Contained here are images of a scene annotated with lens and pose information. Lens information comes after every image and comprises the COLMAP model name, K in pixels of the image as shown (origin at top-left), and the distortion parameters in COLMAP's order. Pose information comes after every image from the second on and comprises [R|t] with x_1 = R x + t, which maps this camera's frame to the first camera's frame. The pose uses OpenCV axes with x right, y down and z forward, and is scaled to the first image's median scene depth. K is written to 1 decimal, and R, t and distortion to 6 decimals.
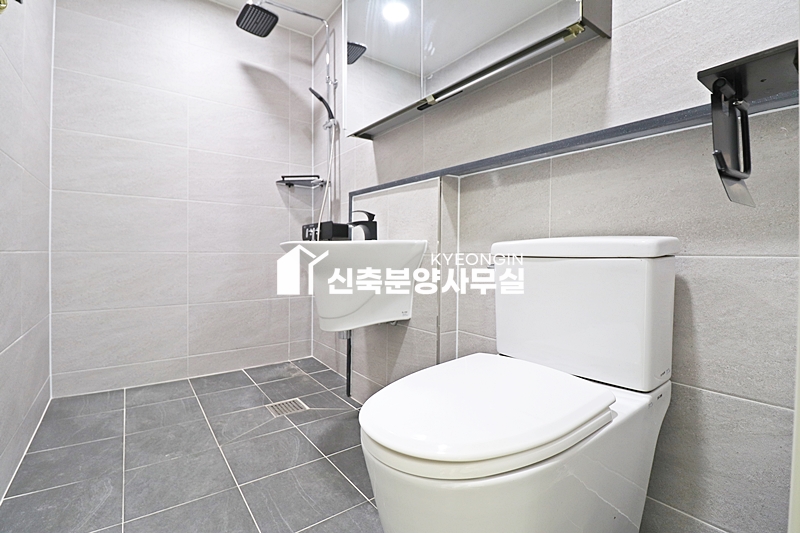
lens RADIAL K [[371.9, 0, 398.3], [0, 371.9, 259.9], [0, 0, 1]] dist [-0.010289, -0.001331]
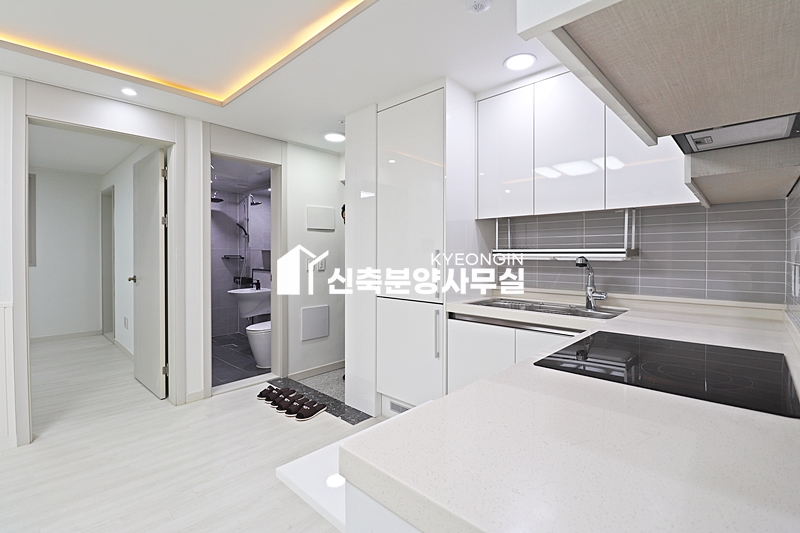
lens RADIAL K [[371.9, 0, 398.3], [0, 371.9, 259.9], [0, 0, 1]] dist [-0.010289, -0.001331]
pose [[0.983207, -0.006687, 0.182370, 0.341942], [0.007972, 0.999948, -0.006313, -0.174095], [-0.182318, 0.007661, 0.983210, -1.515099]]
